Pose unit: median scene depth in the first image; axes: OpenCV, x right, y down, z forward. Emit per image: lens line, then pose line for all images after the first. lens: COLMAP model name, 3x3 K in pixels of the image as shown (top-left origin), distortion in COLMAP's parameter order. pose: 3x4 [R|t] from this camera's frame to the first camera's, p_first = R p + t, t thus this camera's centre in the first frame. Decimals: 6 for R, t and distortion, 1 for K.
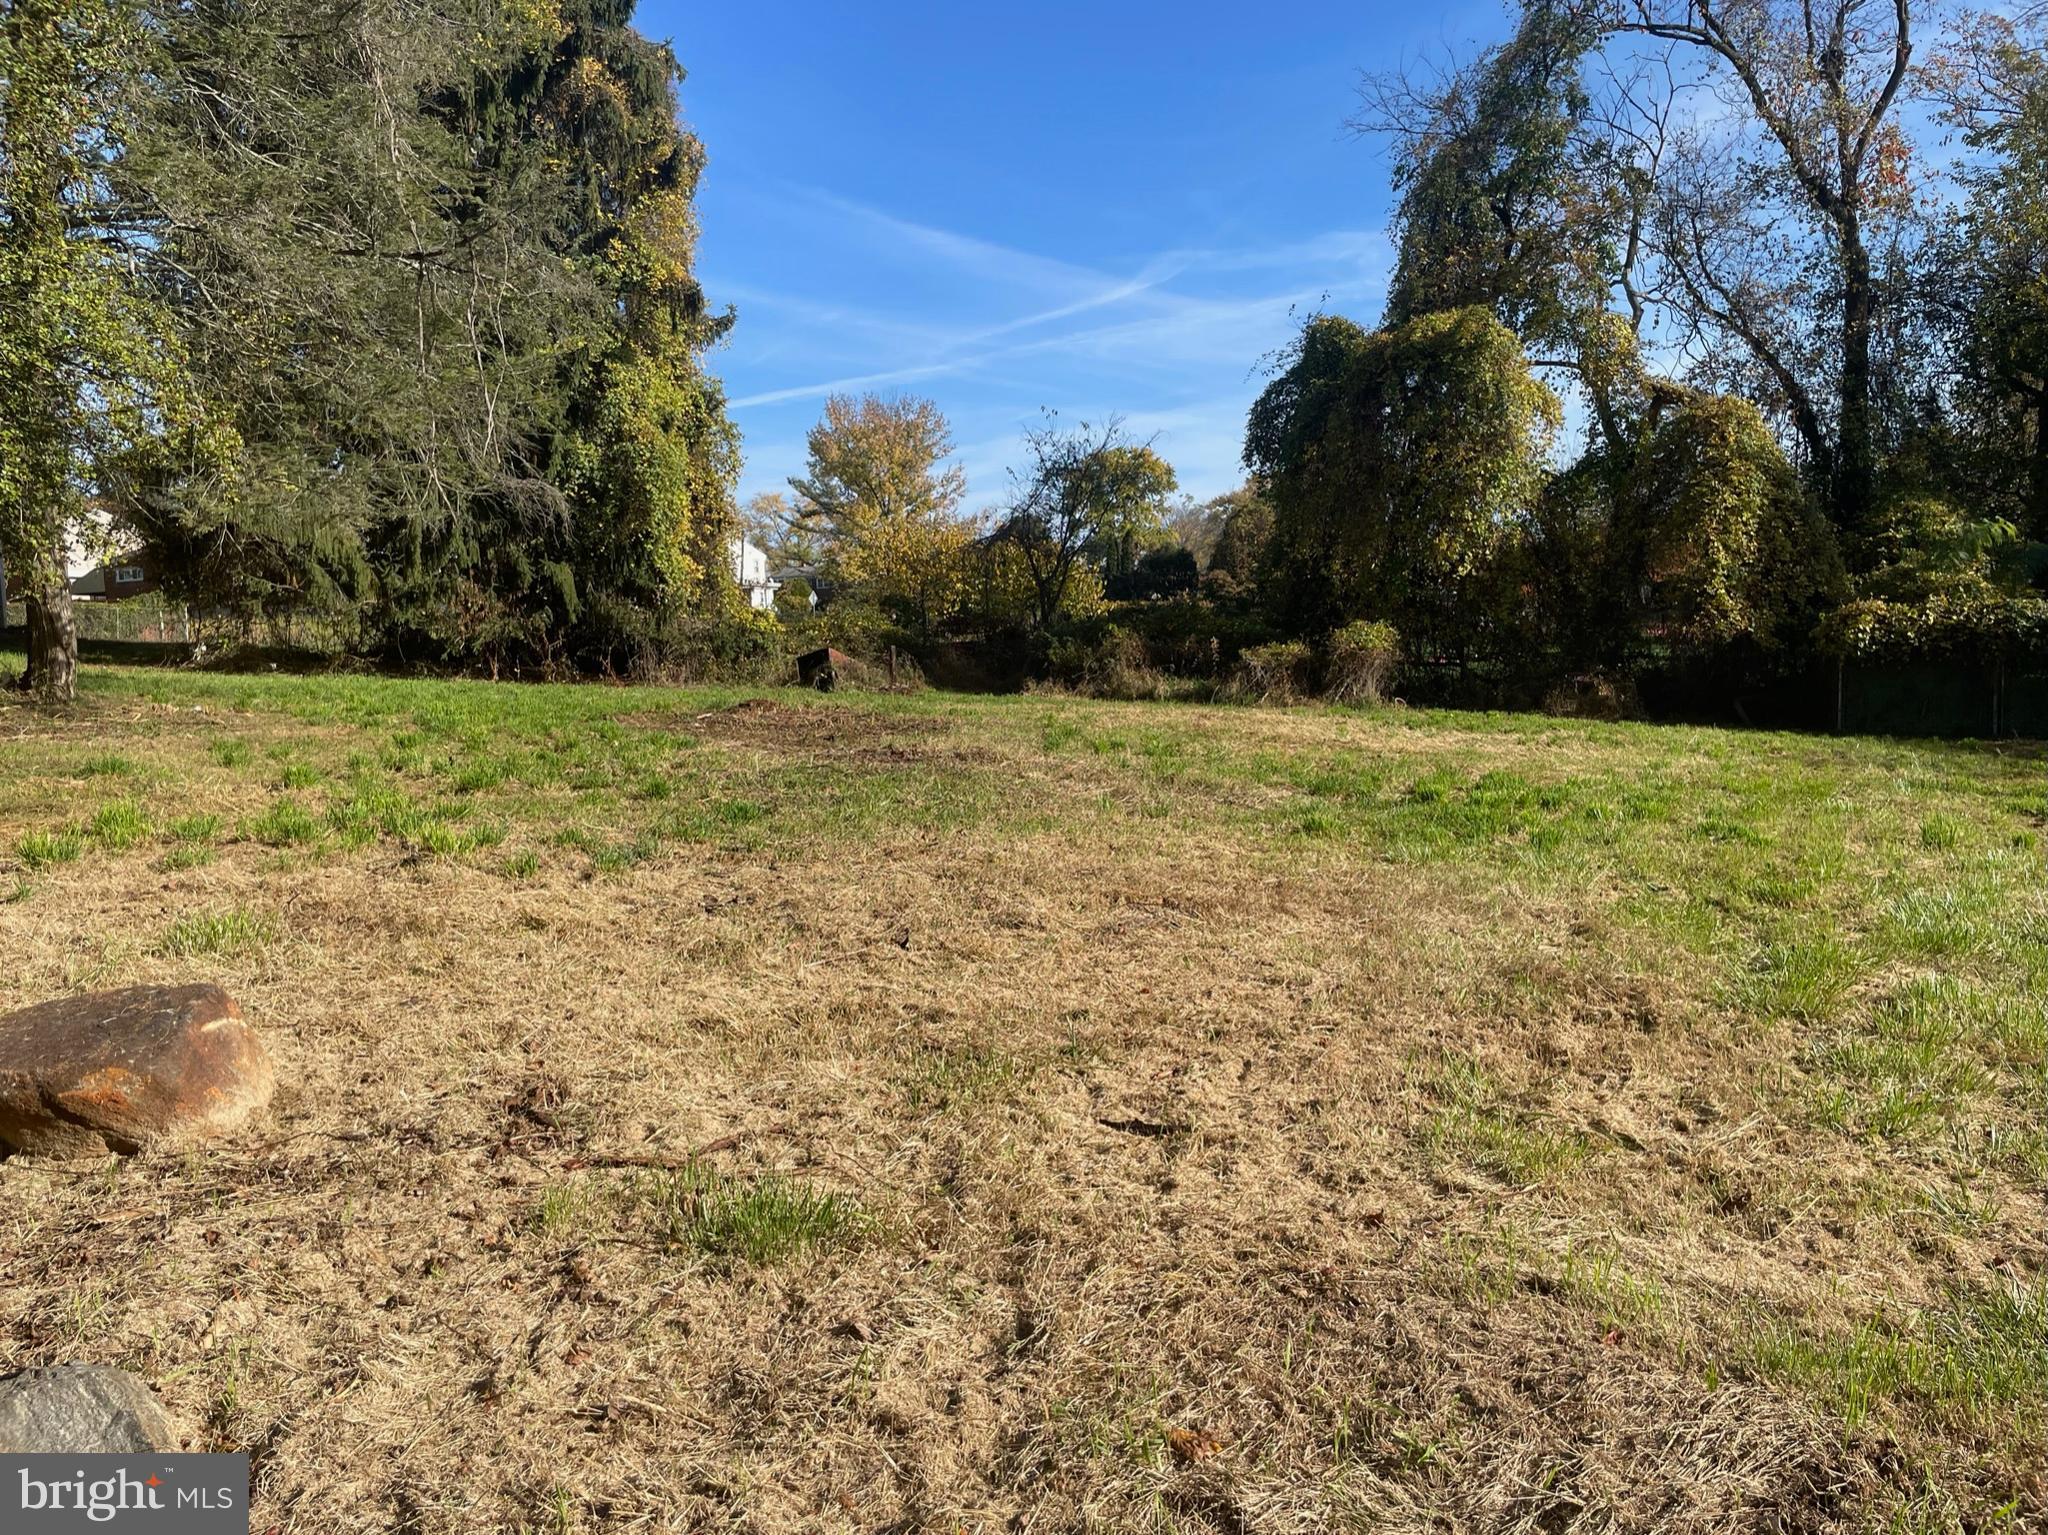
lens RADIAL K [[1538.5, 0, 1024.0], [0, 1538.5, 767.5], [0, 0, 1]] dist [0.060283, -0.103017]
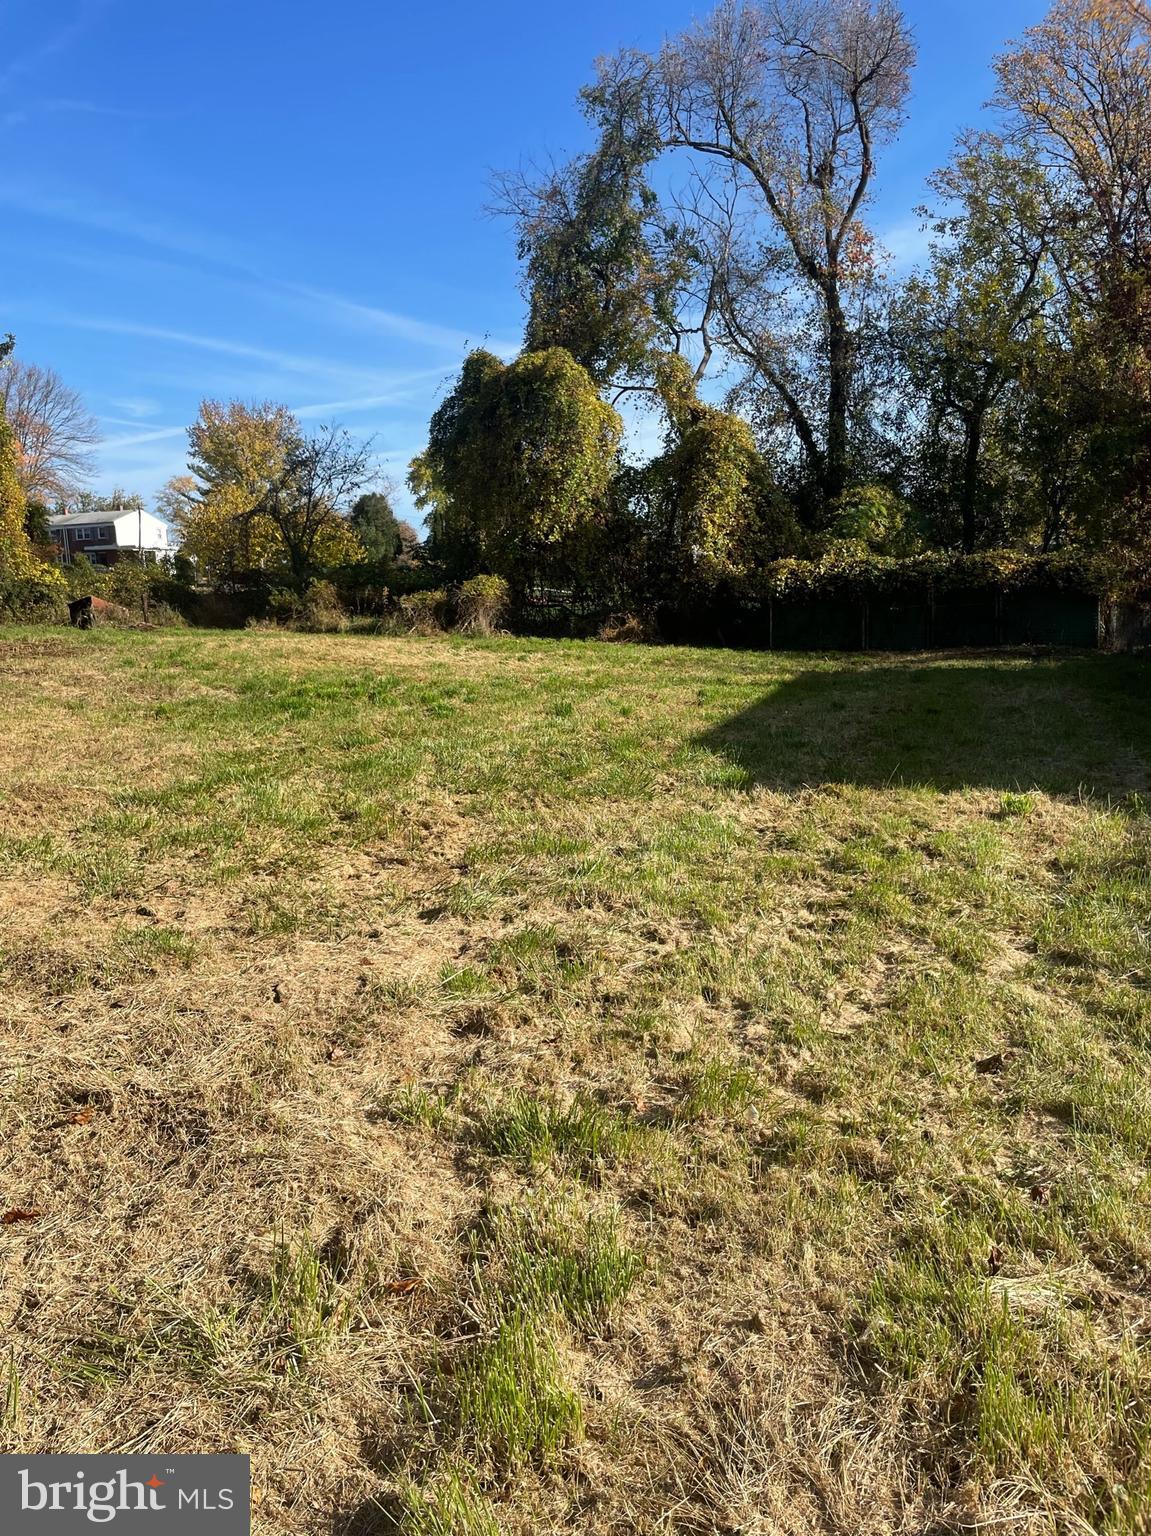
lens RADIAL K [[1153.9, 0, 559.0], [0, 1153.9, 765.8], [0, 0, 1]] dist [0.060283, -0.103017]
pose [[0.992109, -0.027439, 0.122336, 0.140724], [0.018971, 0.997377, 0.069858, 0.006154], [-0.123931, -0.066986, 0.990027, -0.061152]]
